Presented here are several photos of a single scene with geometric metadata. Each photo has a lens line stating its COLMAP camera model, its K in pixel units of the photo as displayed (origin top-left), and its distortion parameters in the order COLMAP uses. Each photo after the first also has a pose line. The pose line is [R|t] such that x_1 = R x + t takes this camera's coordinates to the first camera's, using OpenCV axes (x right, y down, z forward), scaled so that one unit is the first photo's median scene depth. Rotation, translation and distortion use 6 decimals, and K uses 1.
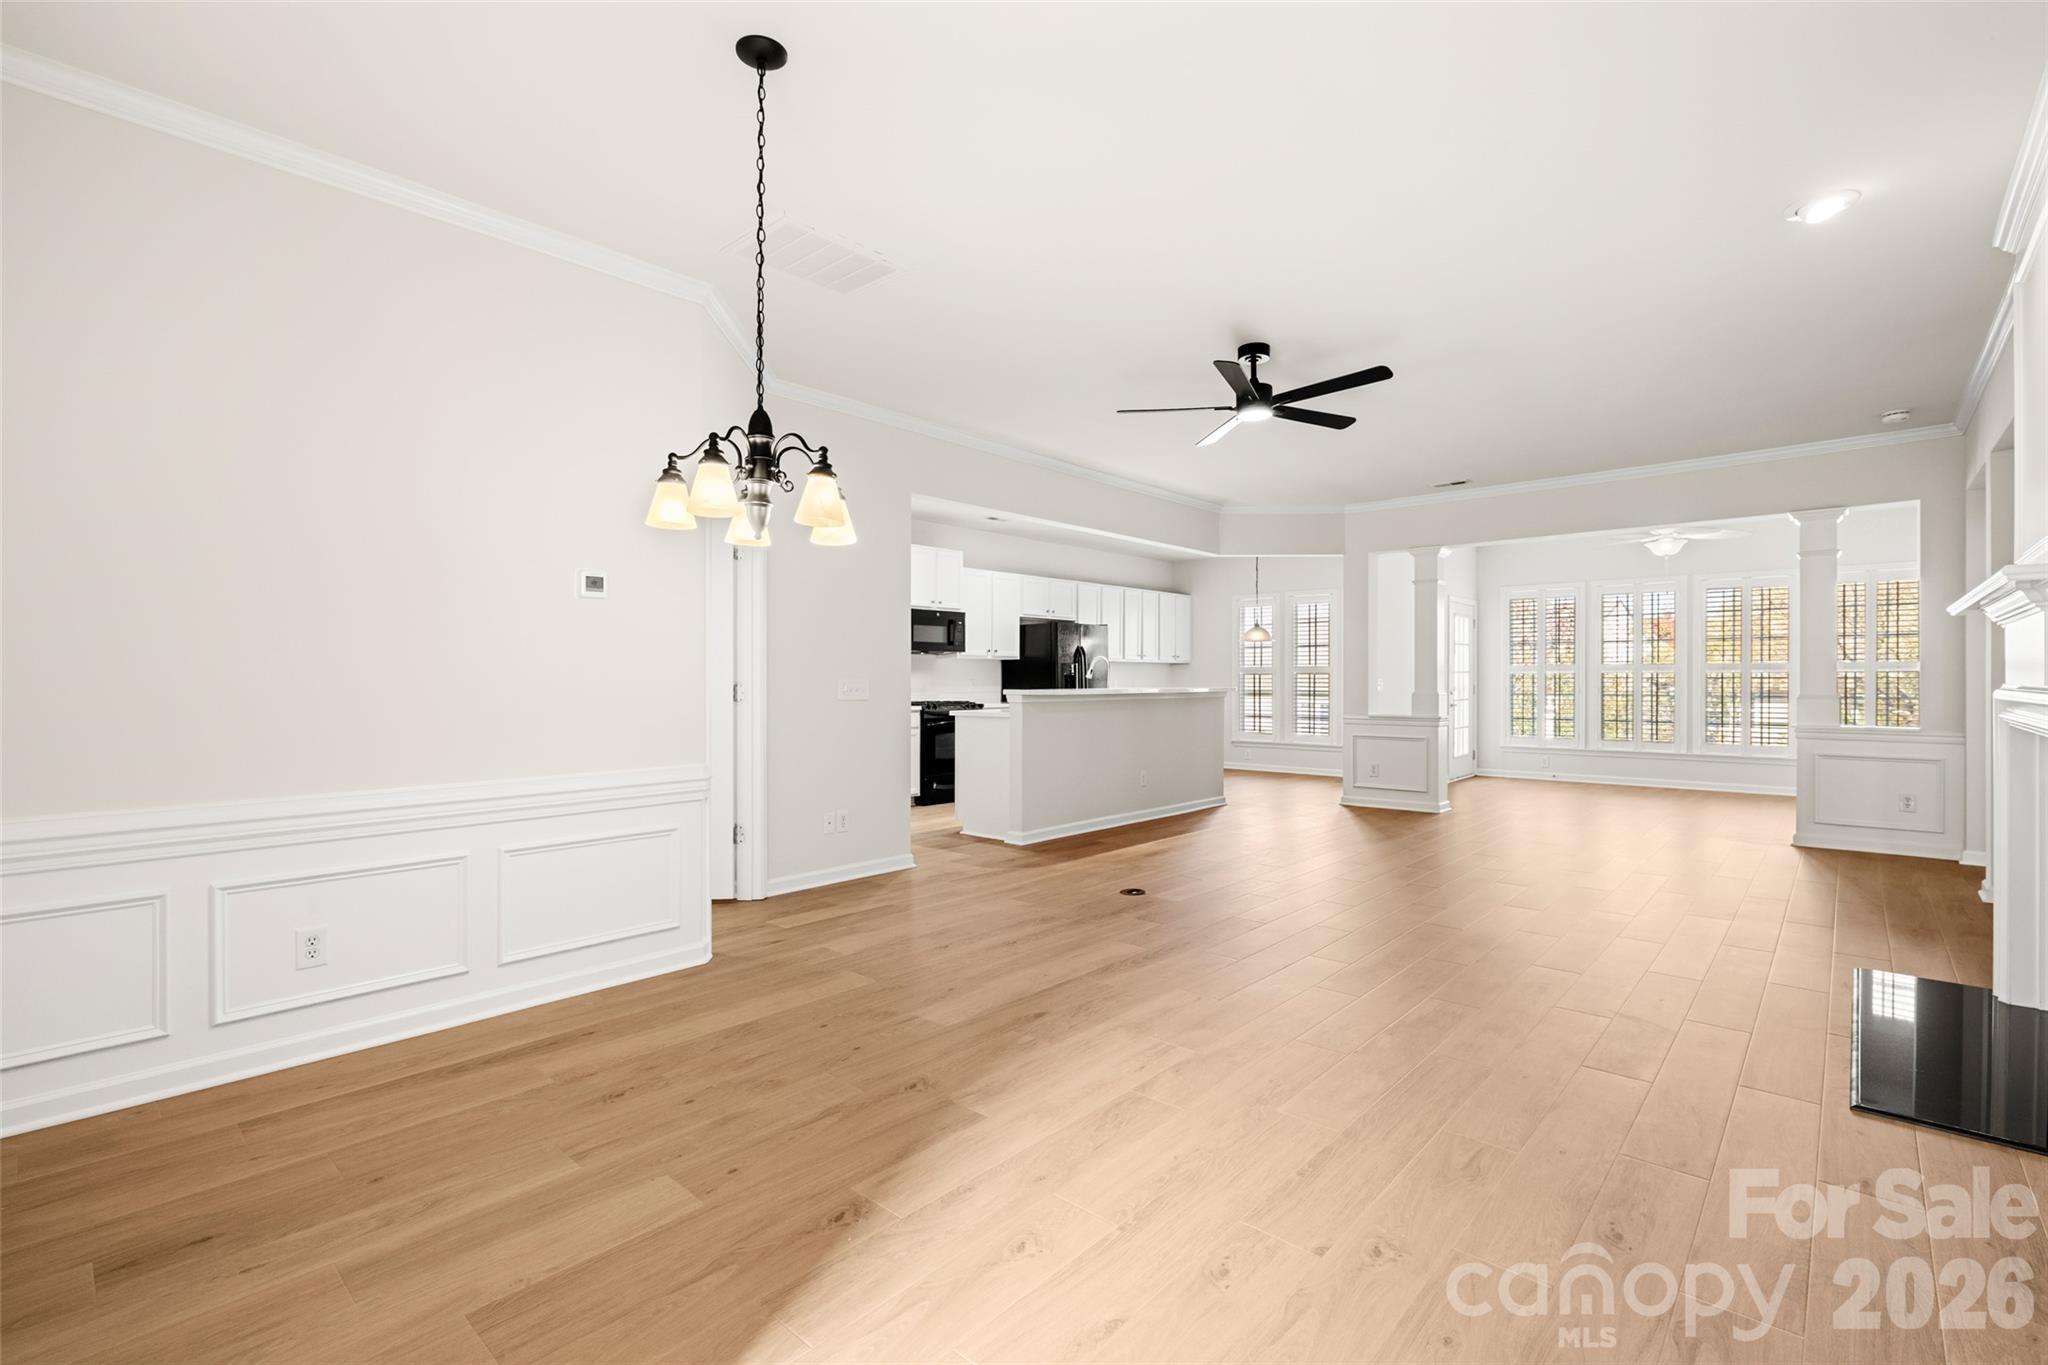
lens RADIAL K [[916.7, 0, 1024.0], [0, 916.7, 682.5], [0, 0, 1]] dist [-0.004201, -0.000037]
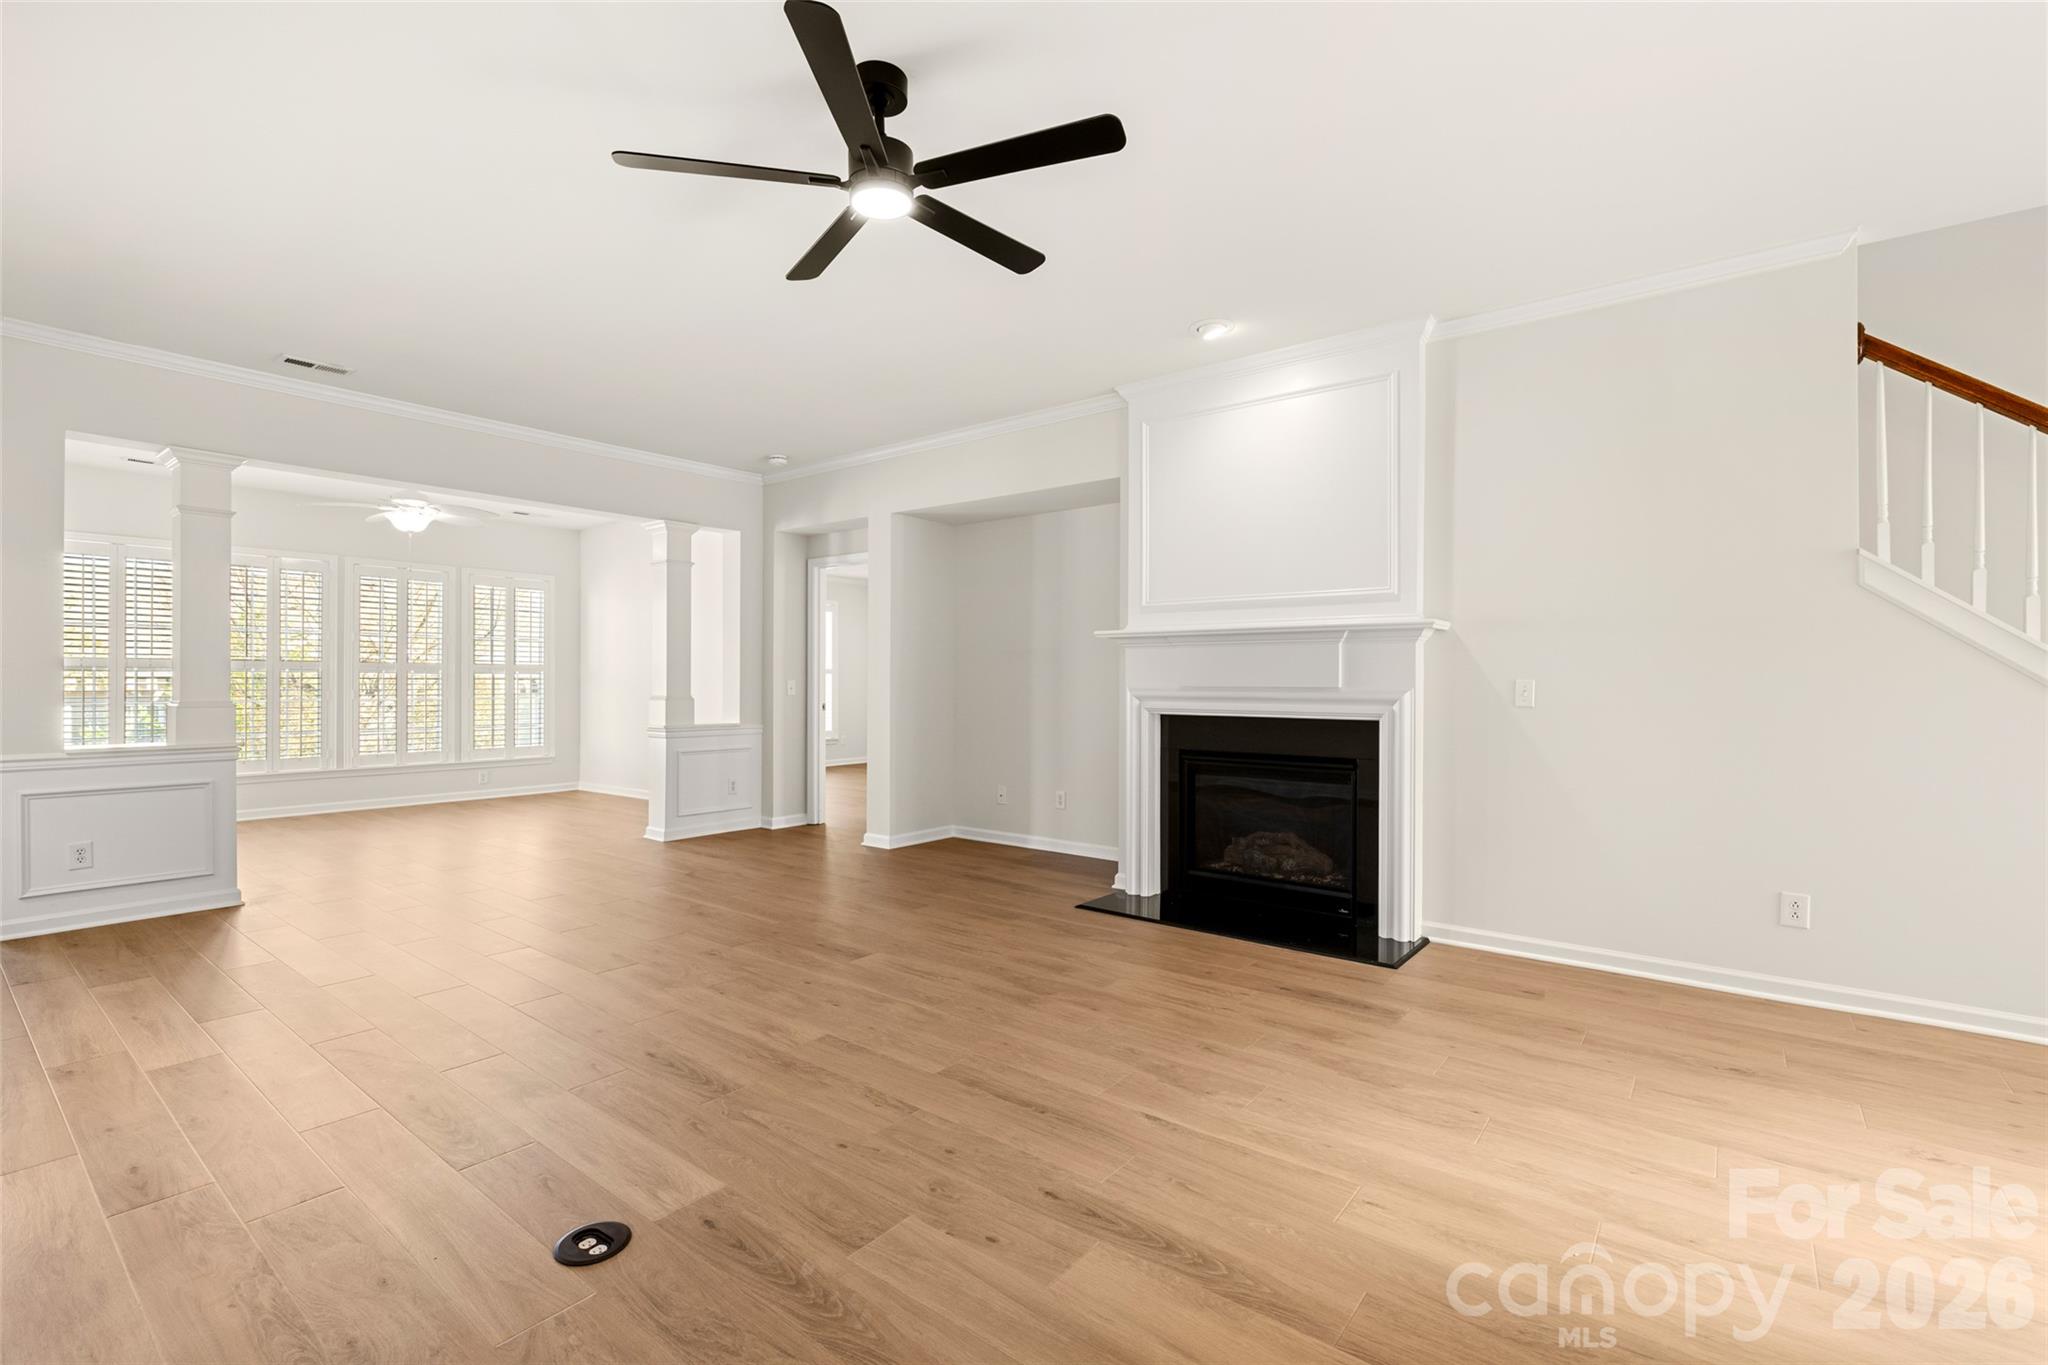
lens RADIAL K [[904.9, 0, 1020.9], [0, 904.9, 673.8], [0, 0, 1]] dist [-0.002732, 0.000098]
pose [[-0.070855, 0.008656, 0.997449, -0.140771], [-0.000096, 0.999962, -0.008685, -0.002266], [-0.997487, -0.000711, -0.070851, 0.445228]]
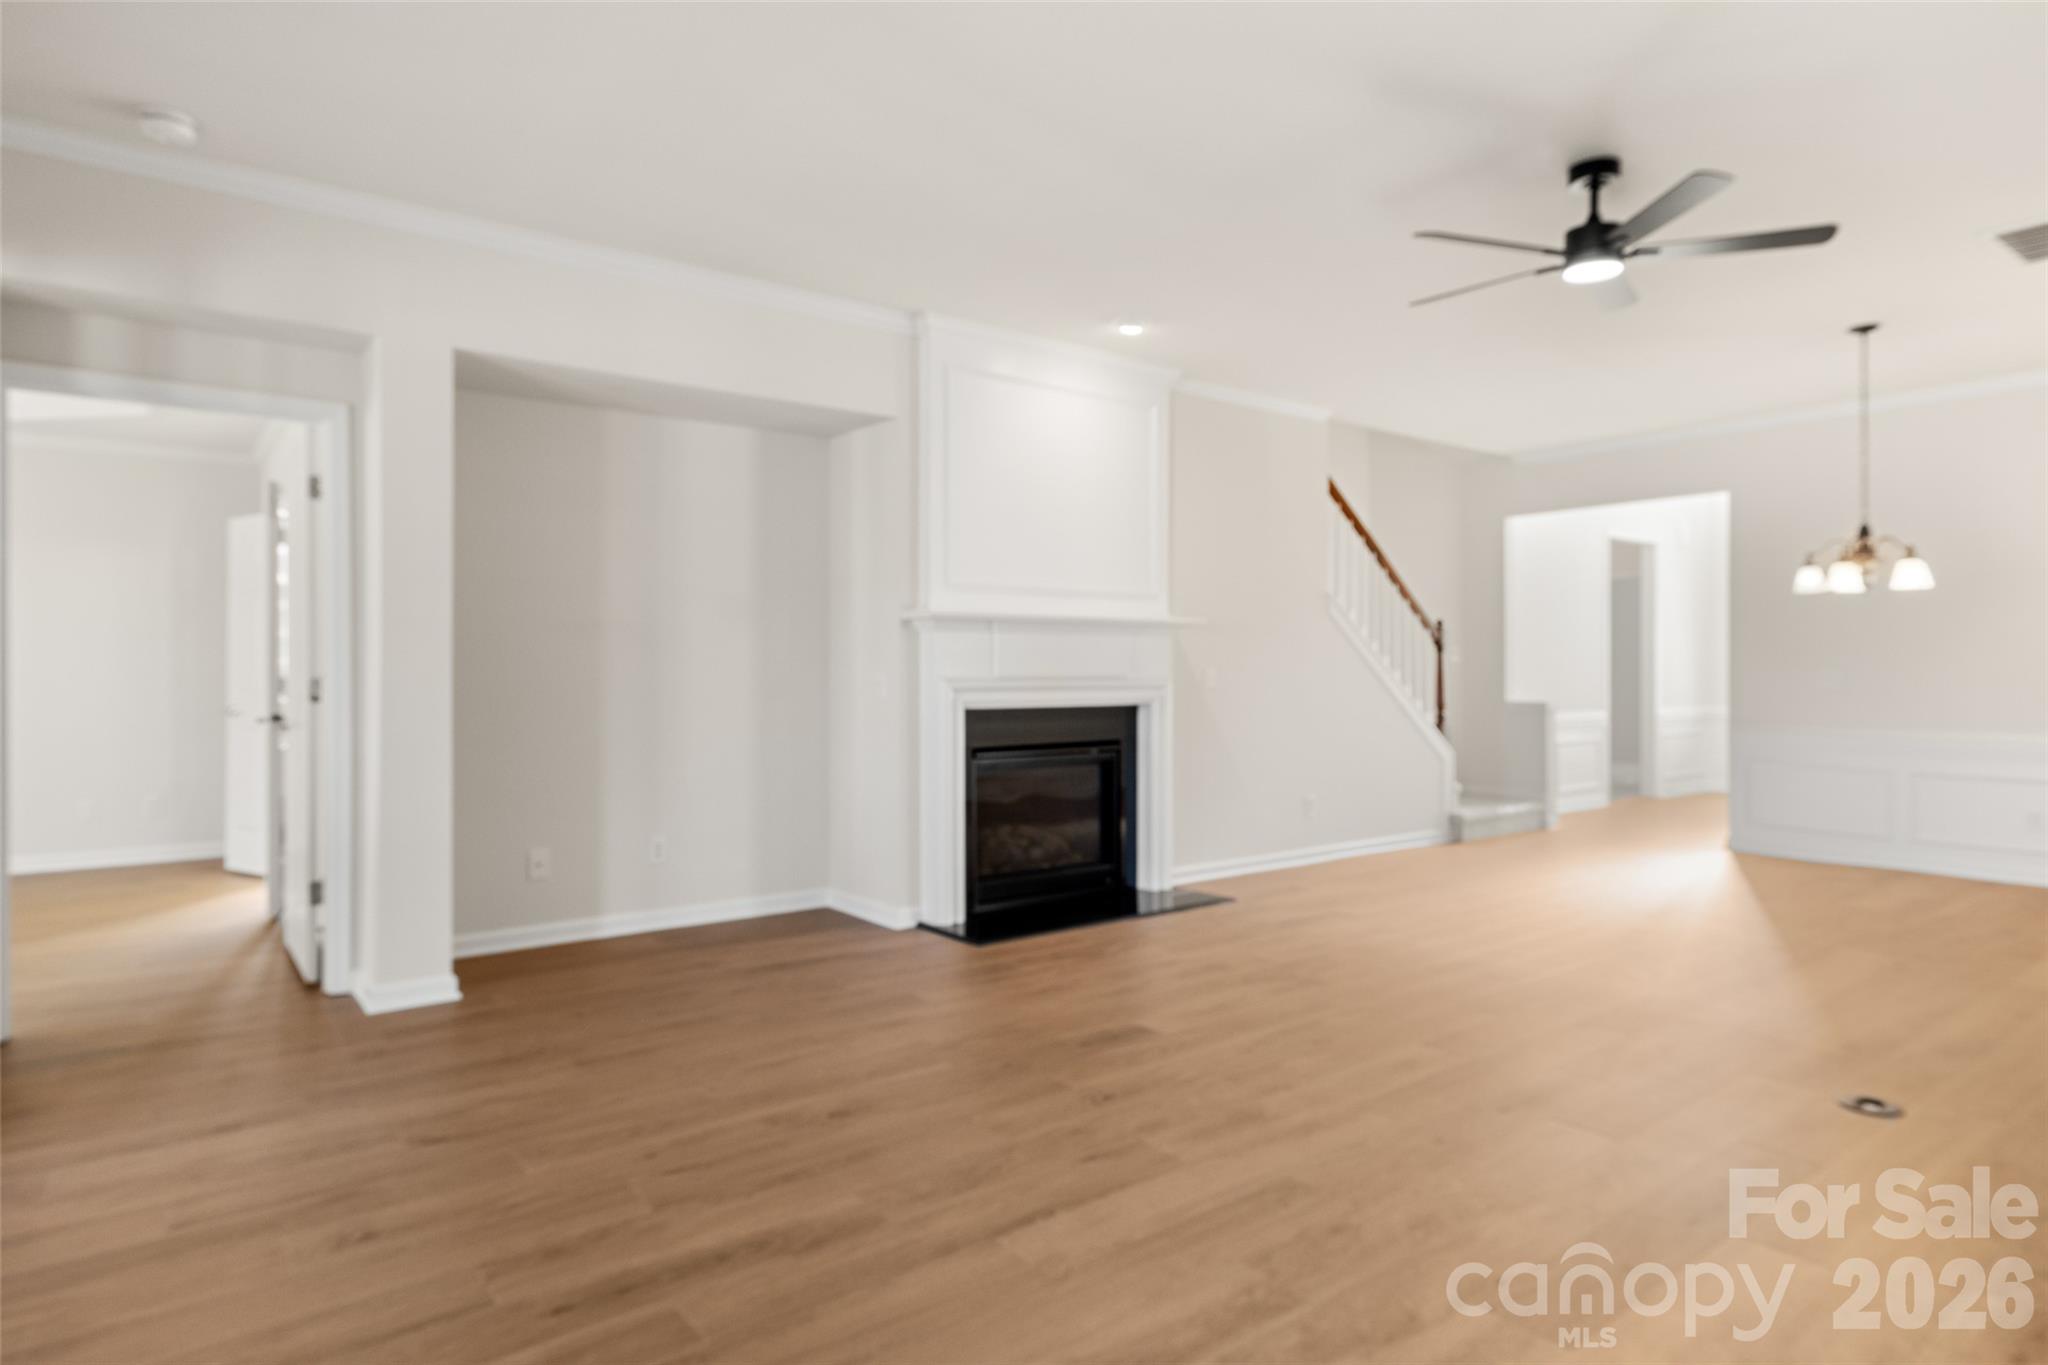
lens RADIAL K [[1154.6, 0, 1018.1], [0, 1154.6, 668.8], [0, 0, 1]] dist [-0.000742, 0.000096]
pose [[-0.983804, 0.003978, 0.179203, 0.237237], [0.003840, 0.999992, -0.001116, -0.002497], [-0.179206, -0.000410, -0.983812, 0.879865]]
